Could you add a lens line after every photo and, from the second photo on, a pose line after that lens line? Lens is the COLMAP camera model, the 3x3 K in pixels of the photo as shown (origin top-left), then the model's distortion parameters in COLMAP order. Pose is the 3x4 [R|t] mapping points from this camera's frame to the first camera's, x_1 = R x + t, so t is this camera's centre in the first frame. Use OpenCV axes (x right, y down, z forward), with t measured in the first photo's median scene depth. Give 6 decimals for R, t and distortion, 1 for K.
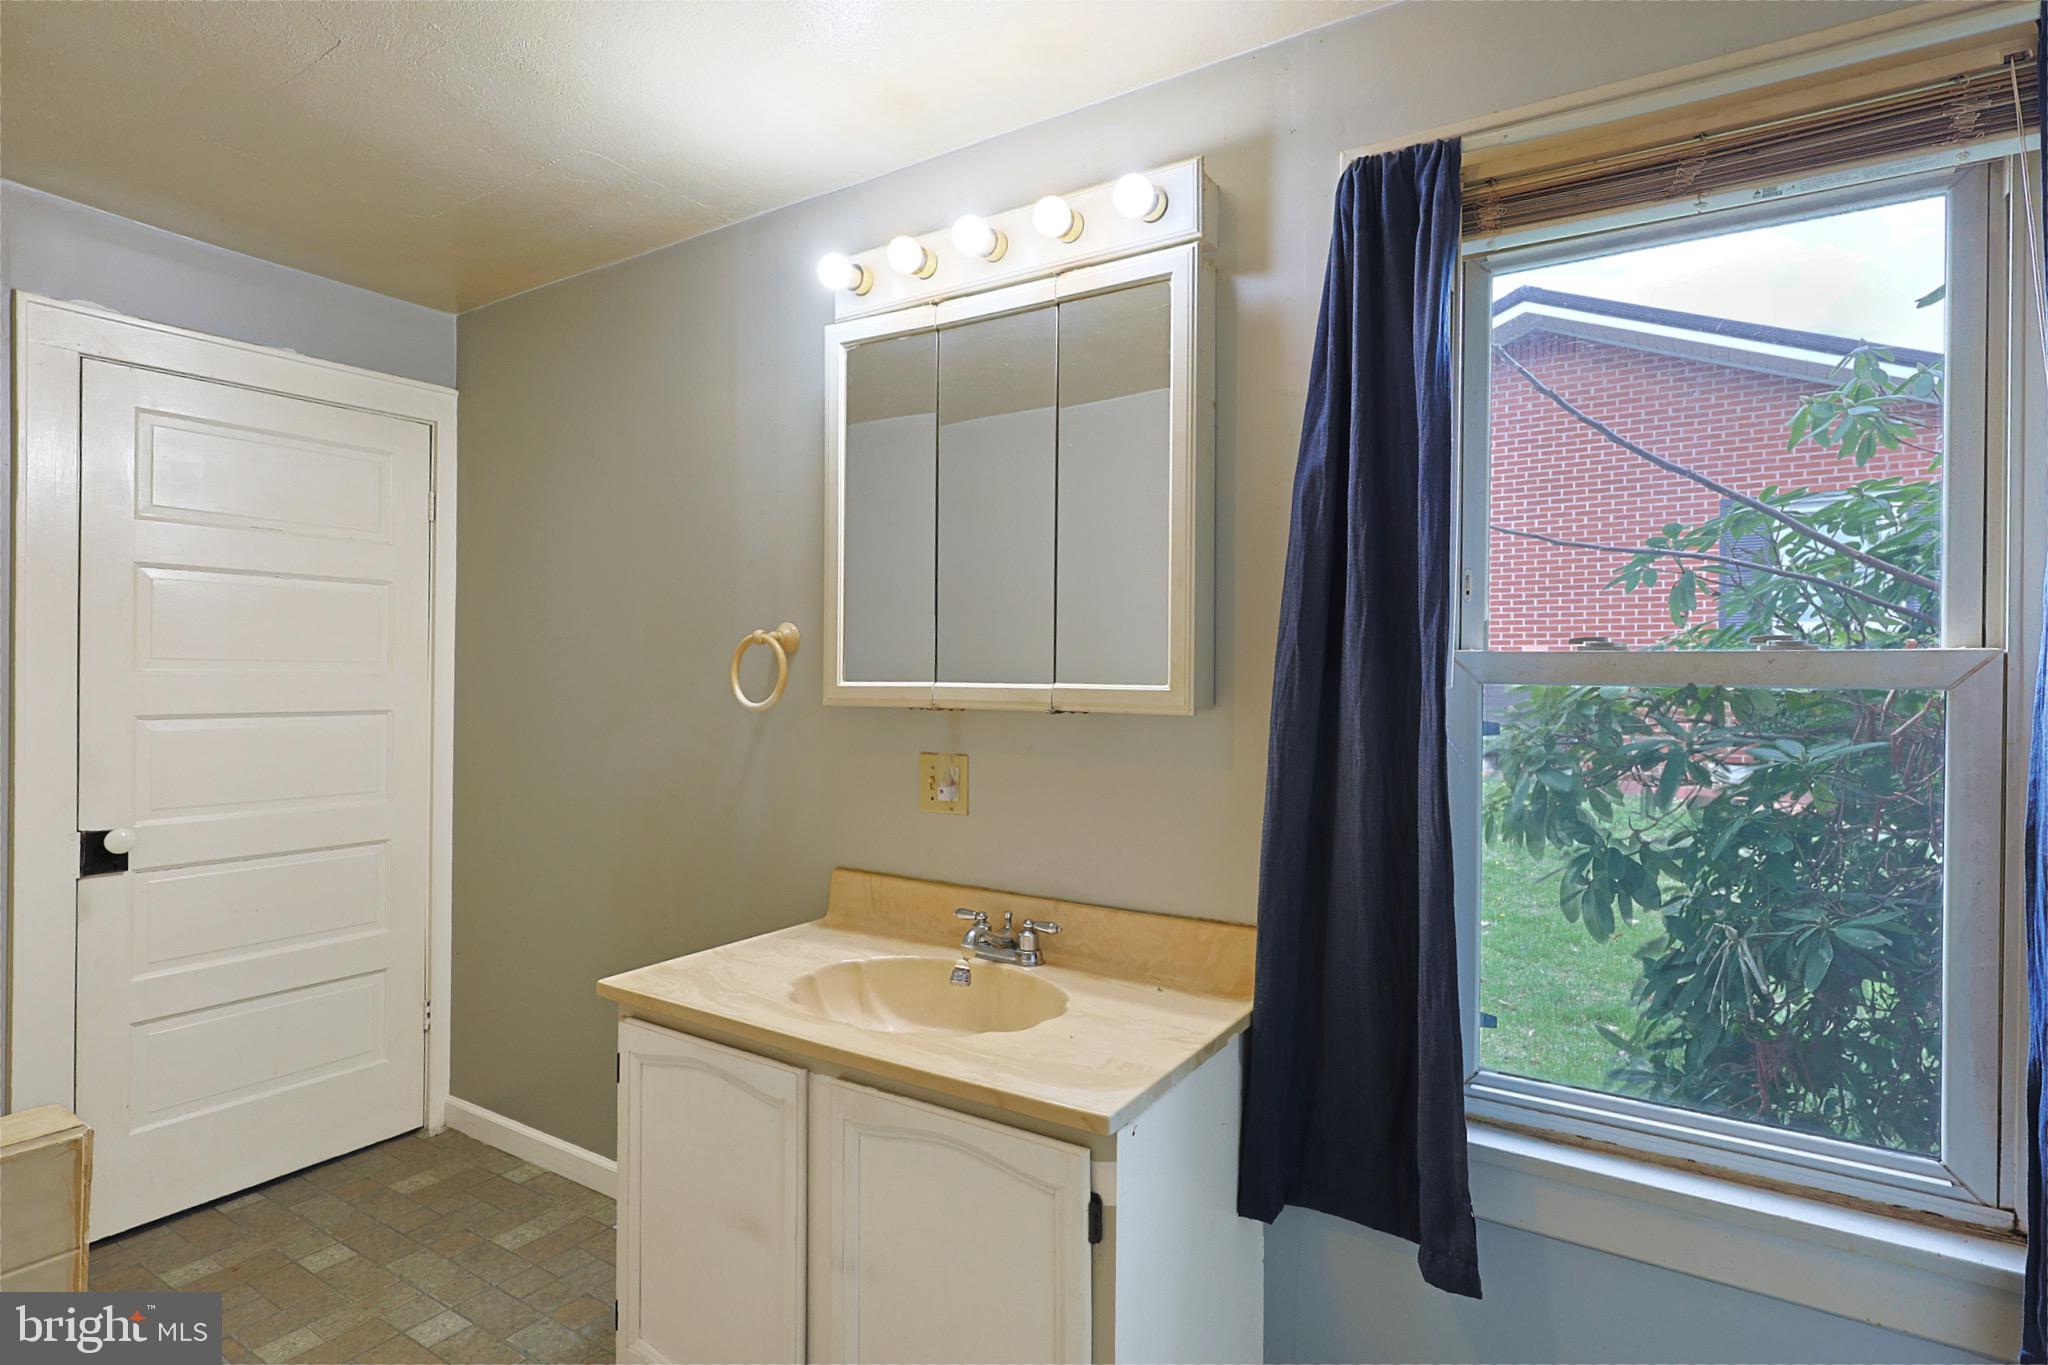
lens RADIAL K [[1086.9, 0, 1027.1], [0, 1086.9, 623.3], [0, 0, 1]] dist [0.001559, -0.000358]
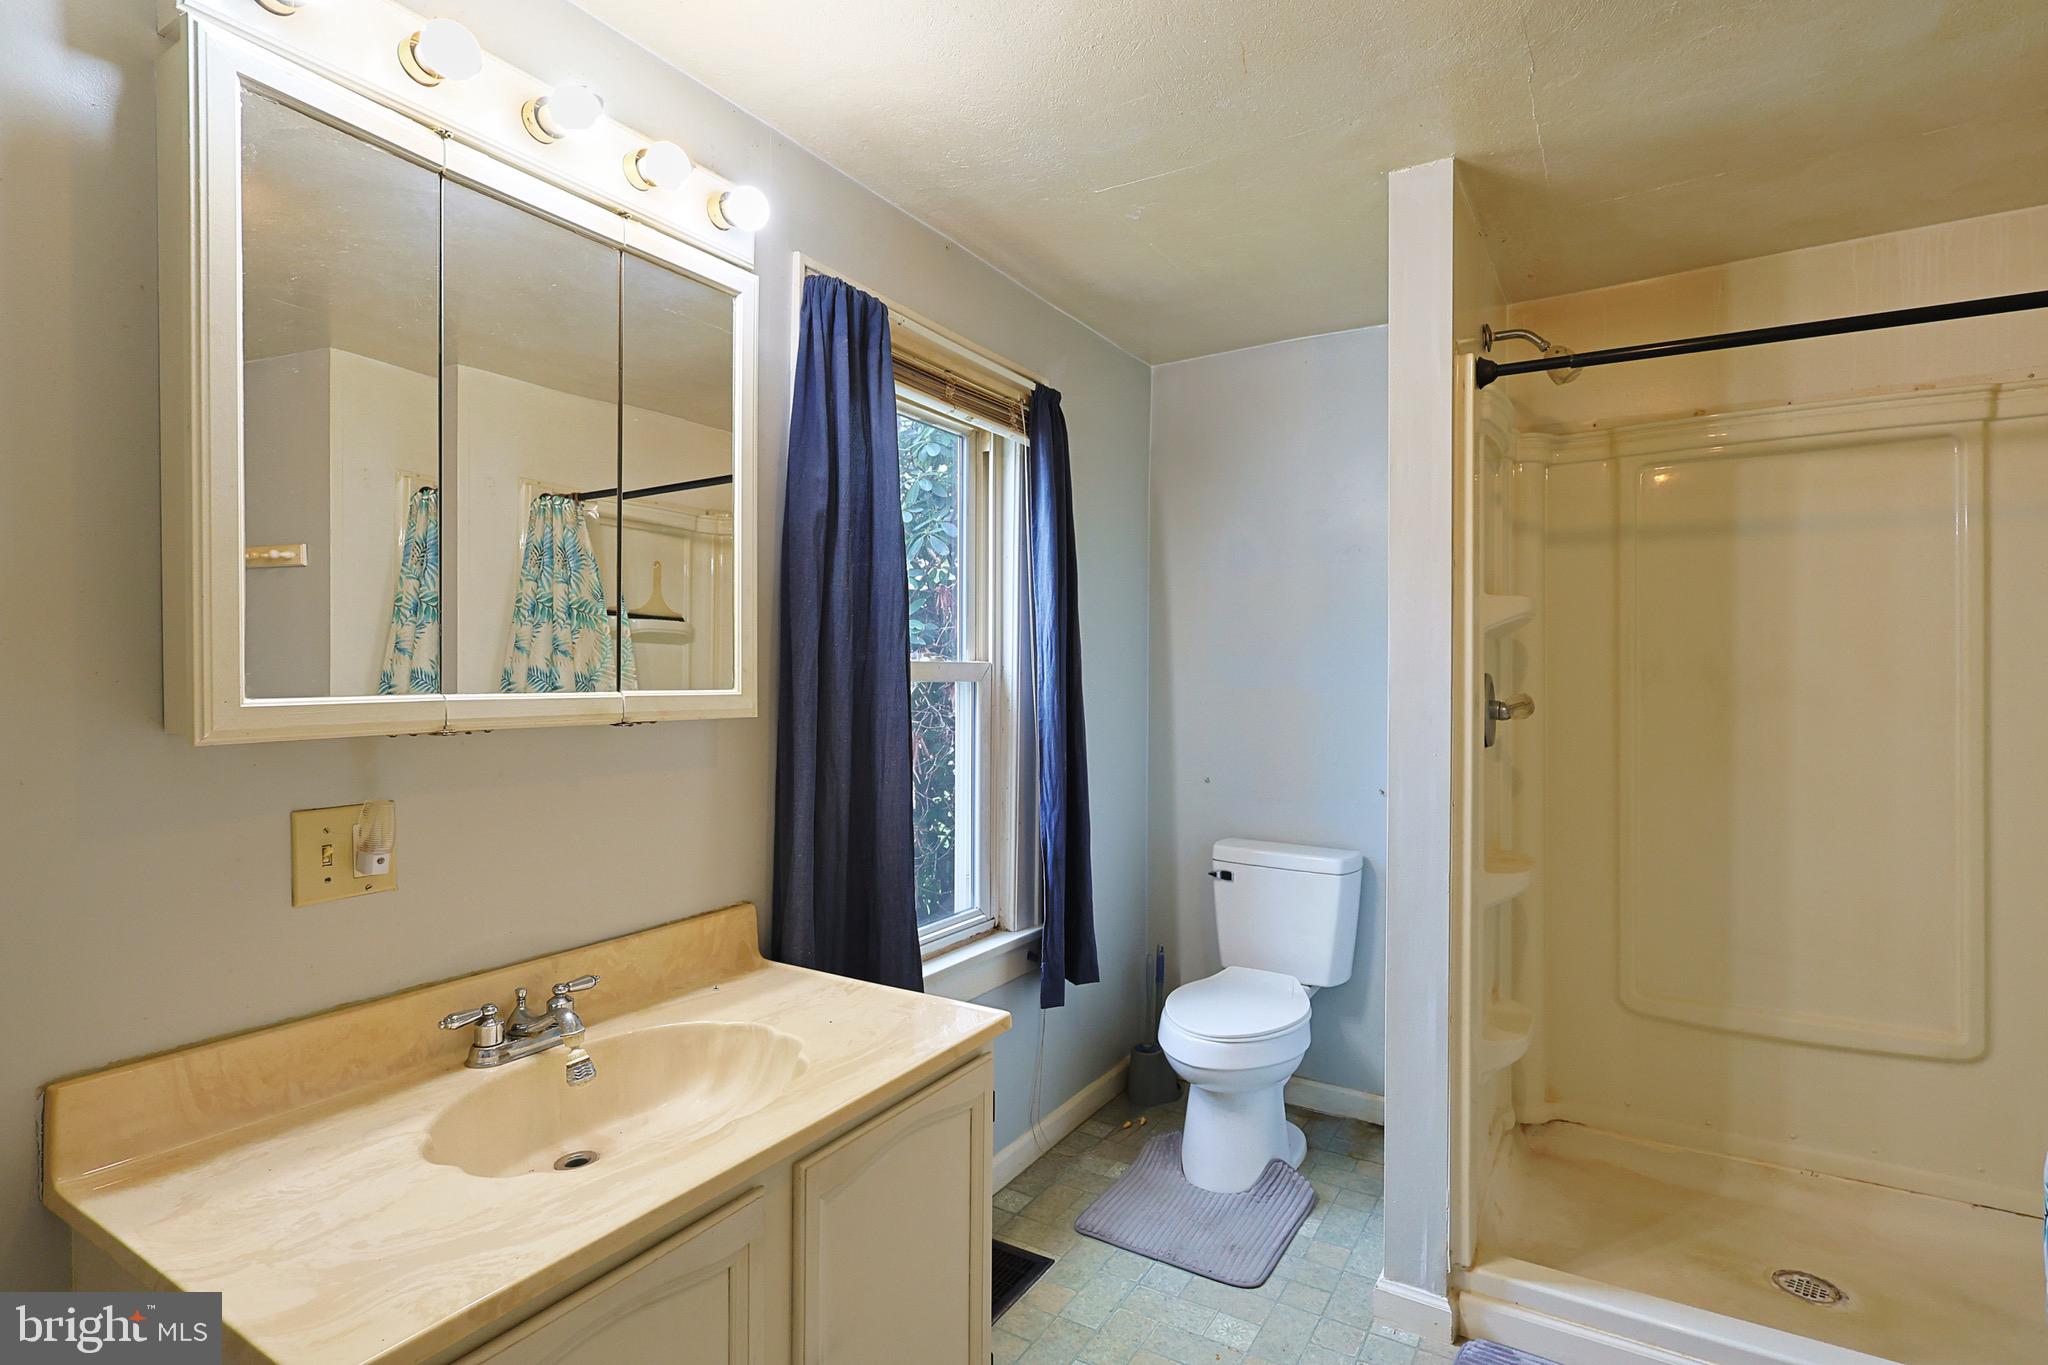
lens RADIAL K [[1009.3, 0, 1045.4], [0, 1009.3, 682.3], [0, 0, 1]] dist [0.004108, 0.000786]
pose [[-0.070132, -0.009045, 0.997497, -0.814729], [-0.049813, 0.998743, 0.005554, 0.028559], [-0.996293, -0.049299, -0.070494, 0.747326]]
